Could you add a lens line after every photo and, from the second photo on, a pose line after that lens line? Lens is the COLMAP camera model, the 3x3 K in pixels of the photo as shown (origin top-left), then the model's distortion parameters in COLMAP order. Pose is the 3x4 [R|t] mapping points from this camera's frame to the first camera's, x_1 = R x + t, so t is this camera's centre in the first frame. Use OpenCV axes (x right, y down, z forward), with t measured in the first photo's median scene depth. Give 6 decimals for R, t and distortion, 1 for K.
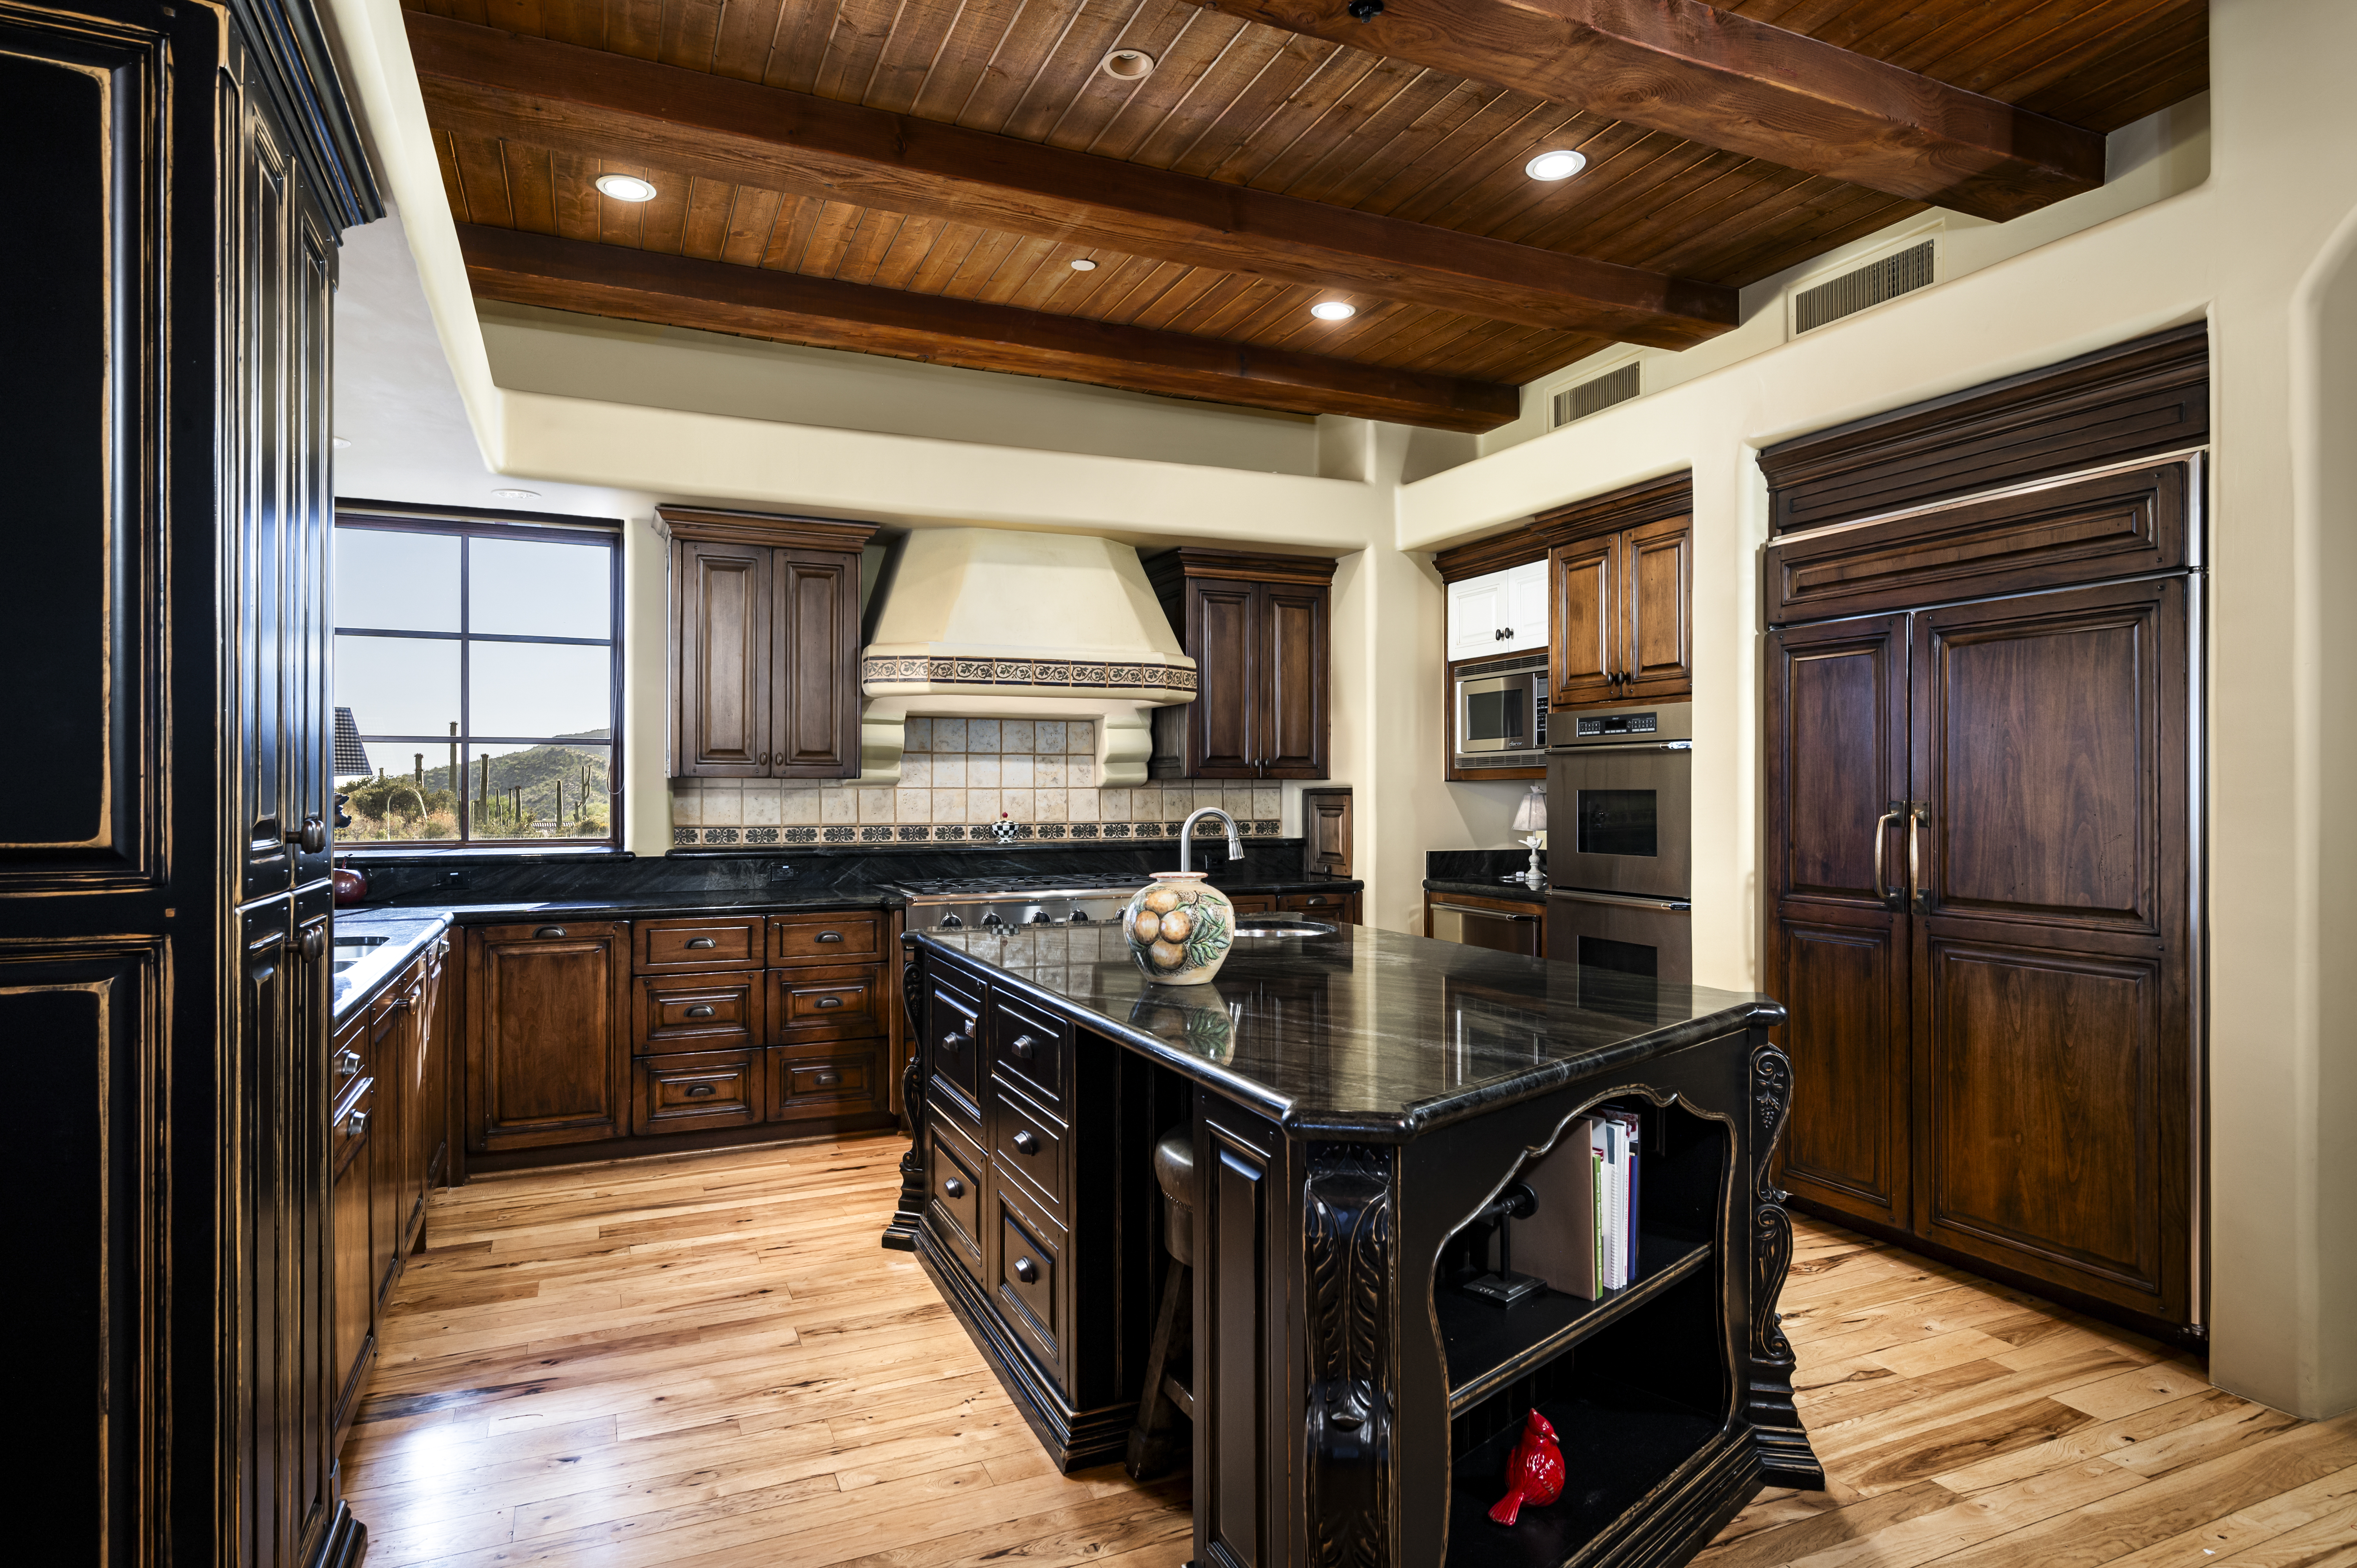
lens RADIAL K [[1289.4, 0, 1178.5], [0, 1289.4, 784.0], [0, 0, 1]] dist [-0.020120, 0.000614]
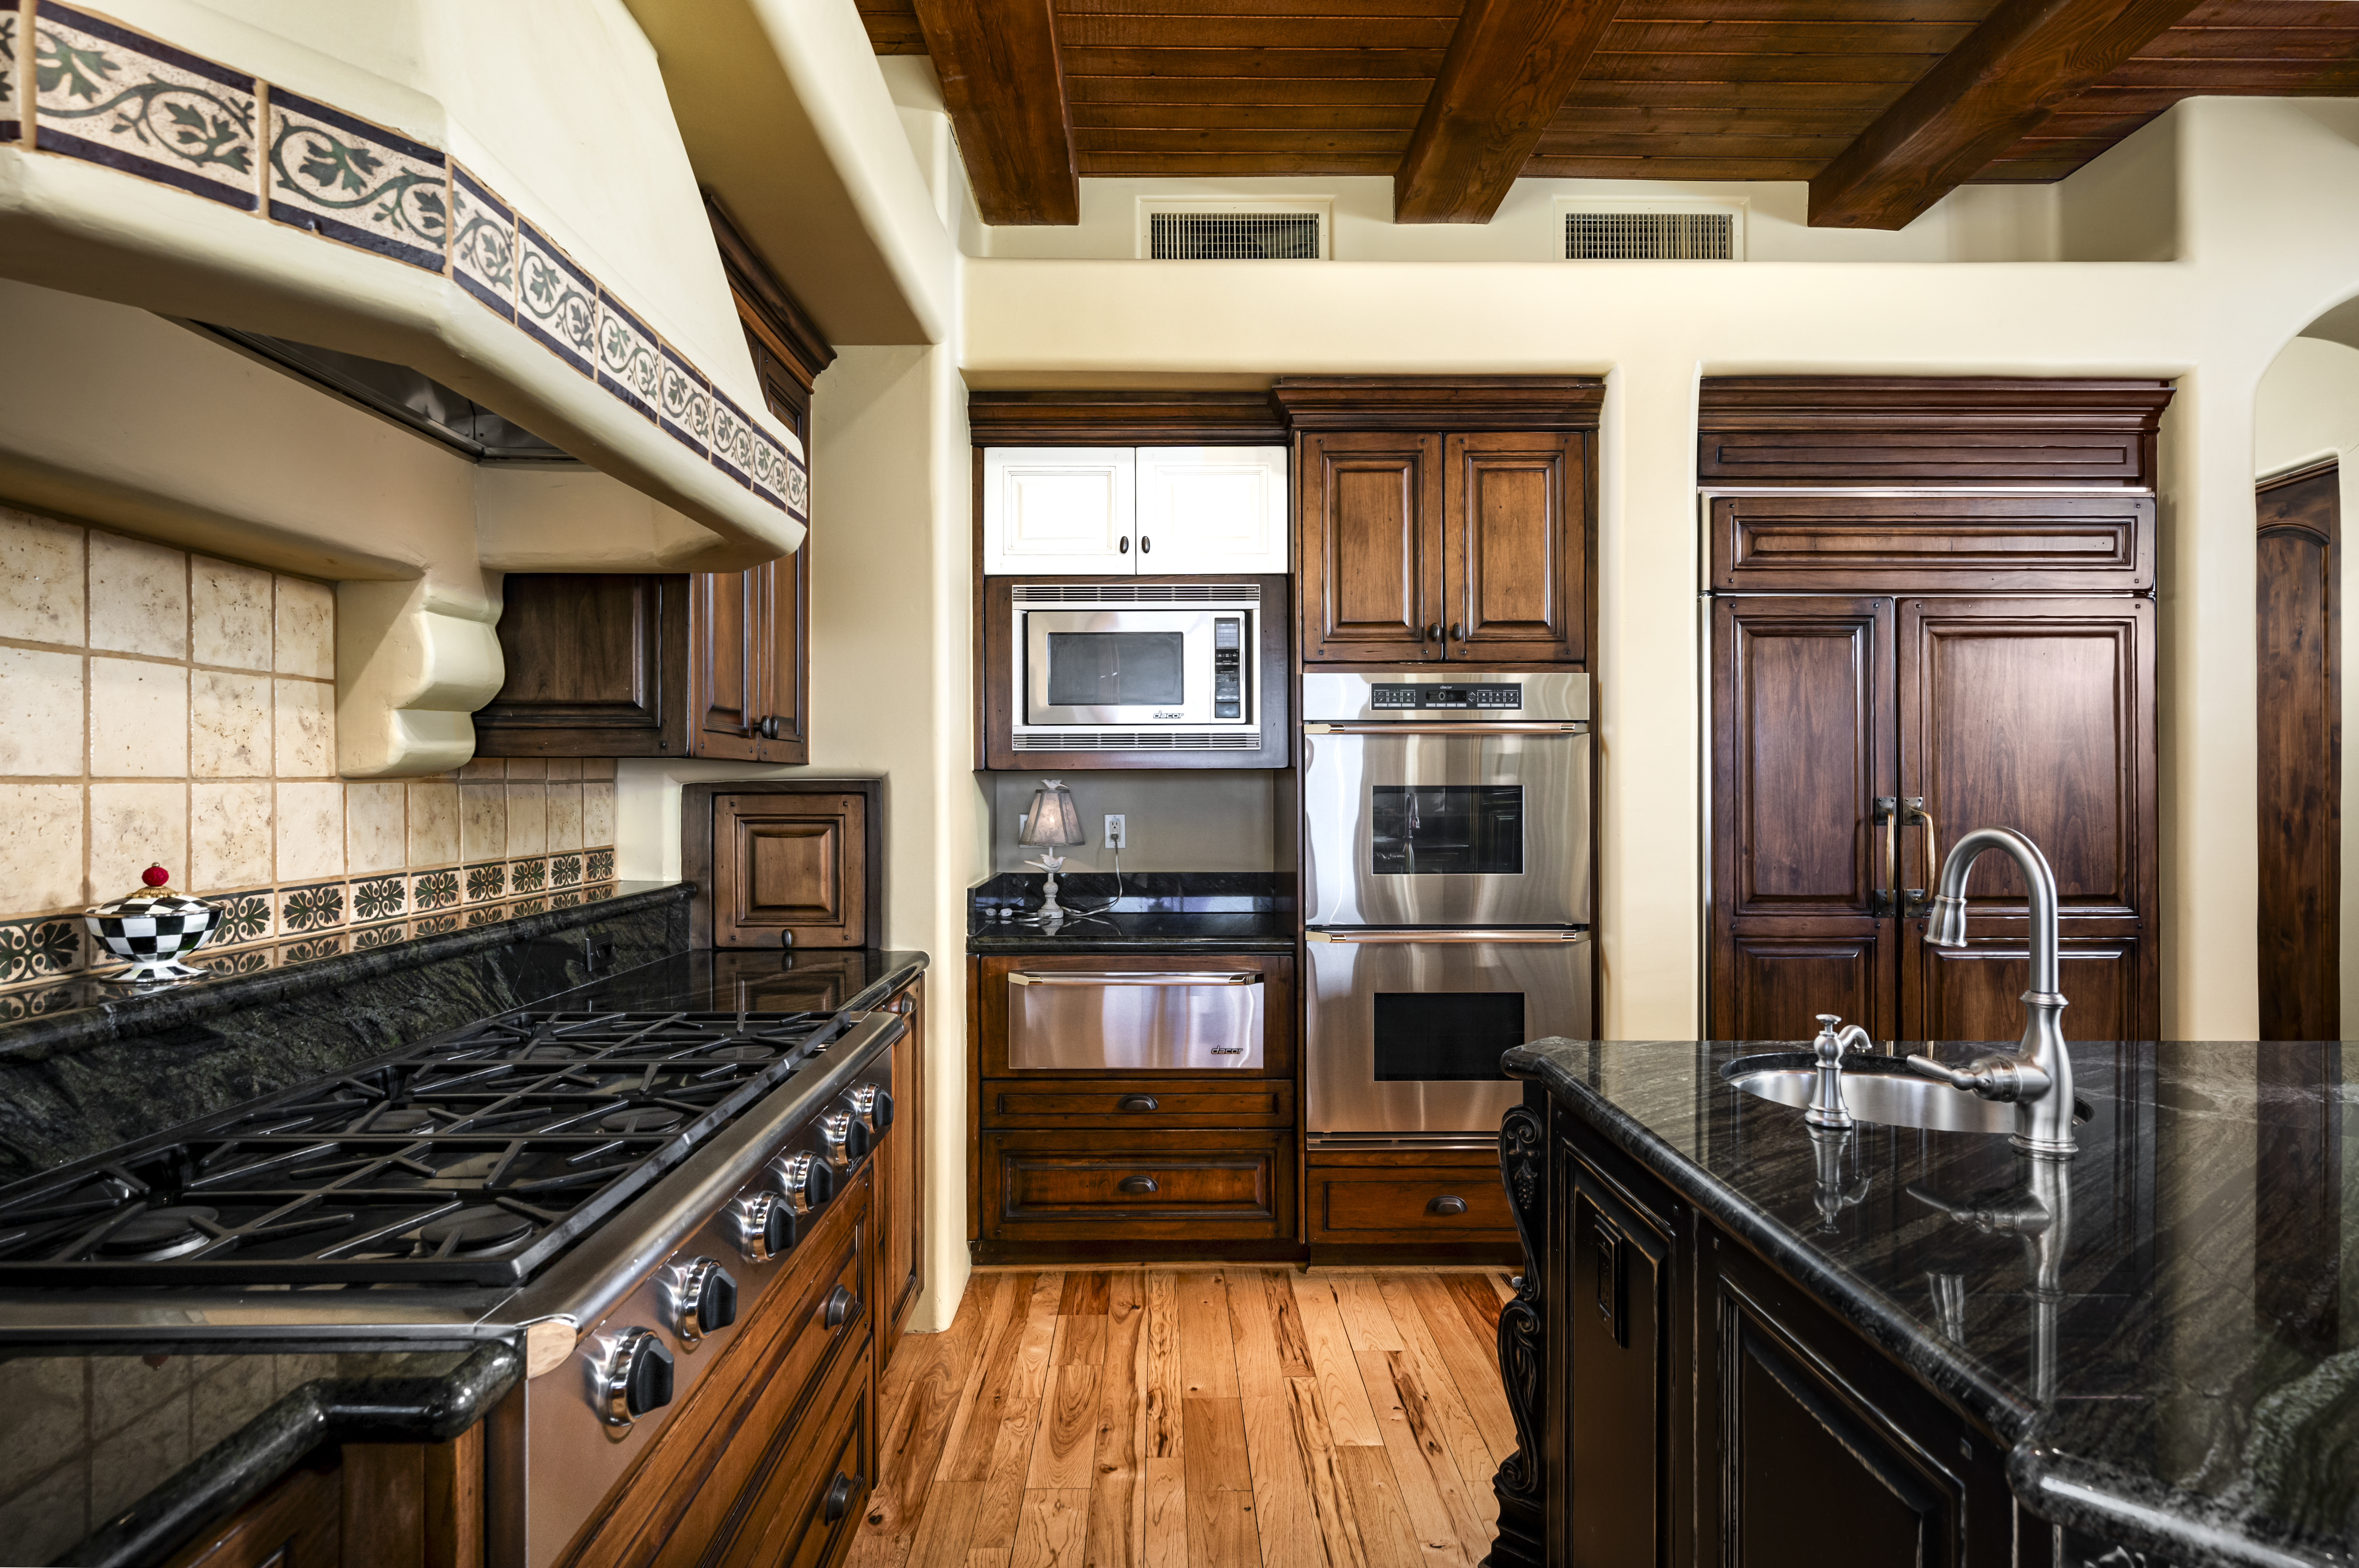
lens RADIAL K [[1225.8, 0, 1179.5], [0, 1225.8, 784.0], [0, 0, 1]] dist [0.012360, -0.000001]
pose [[0.394504, 0.001068, 0.918893, -0.304941], [-0.004811, 0.999988, 0.000904, 0.003327], [-0.918881, -0.004778, 0.394505, 0.730929]]
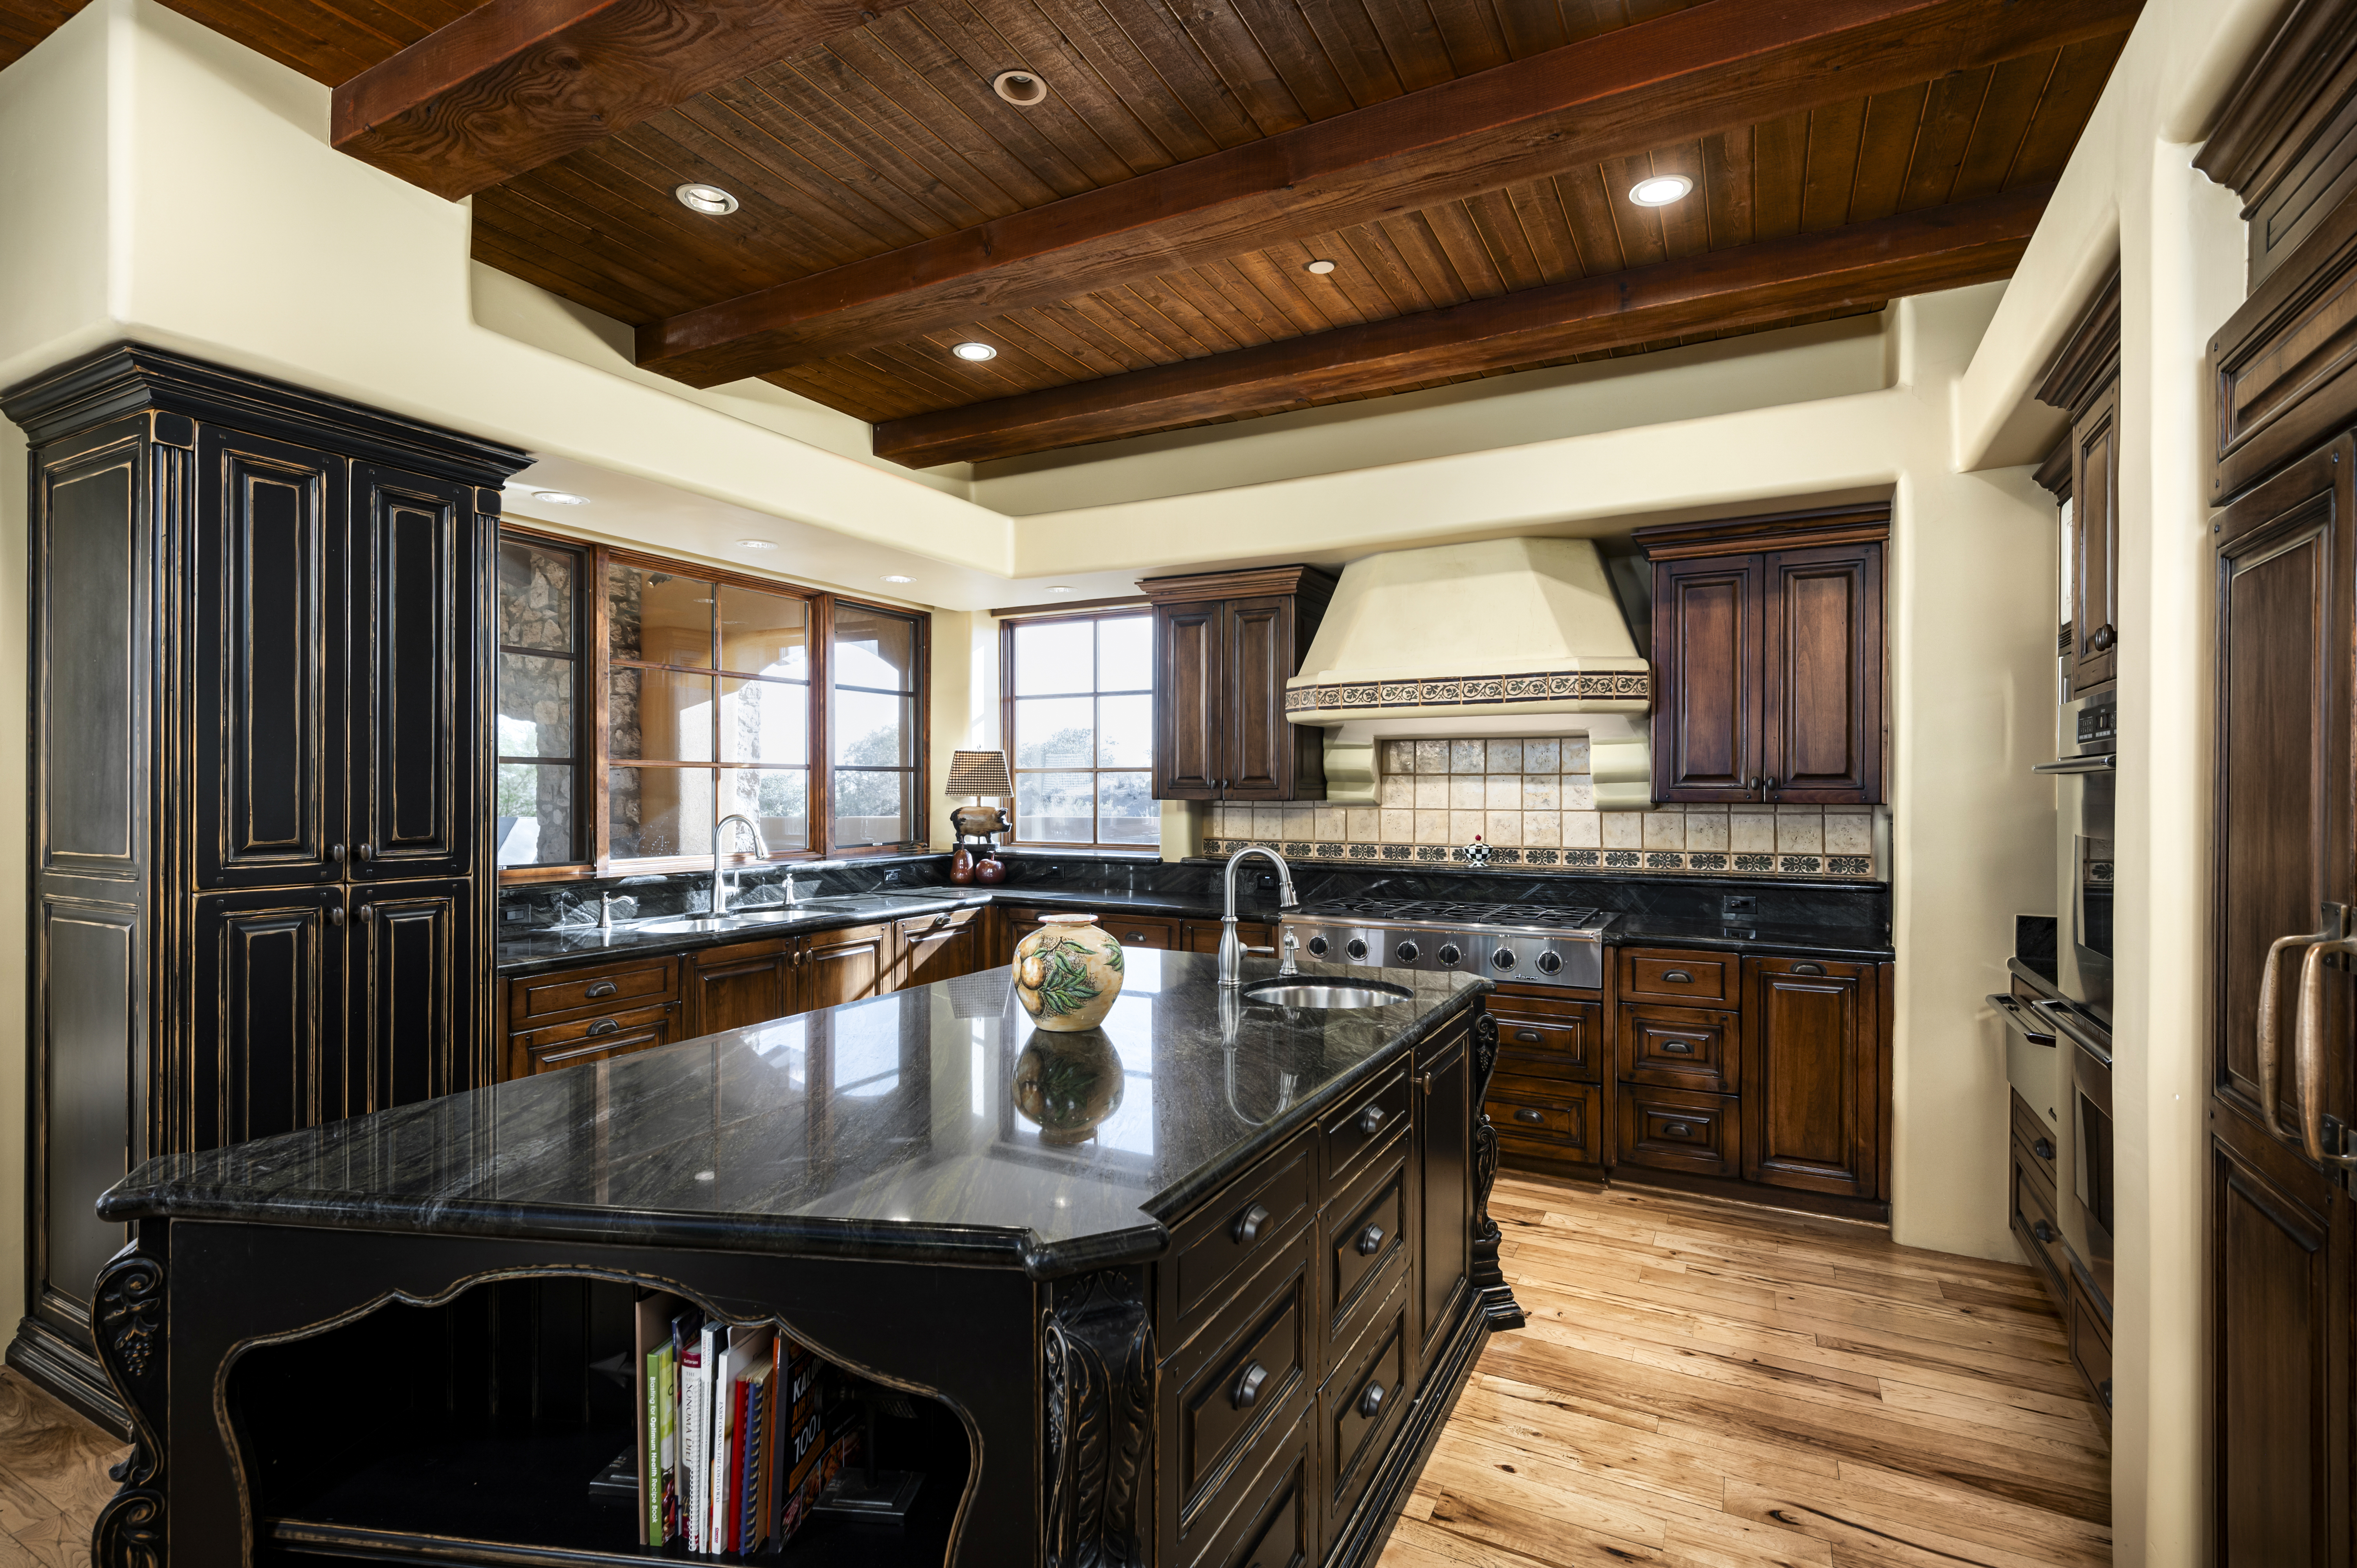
lens RADIAL K [[1094.0, 0, 1178.5], [0, 1094.0, 784.0], [0, 0, 1]] dist [0.000541, -0.000209]
pose [[0.614029, -0.003180, -0.789277, 0.395587], [0.000349, 0.999993, -0.003757, -0.014036], [0.789283, 0.002032, 0.614026, 0.331519]]
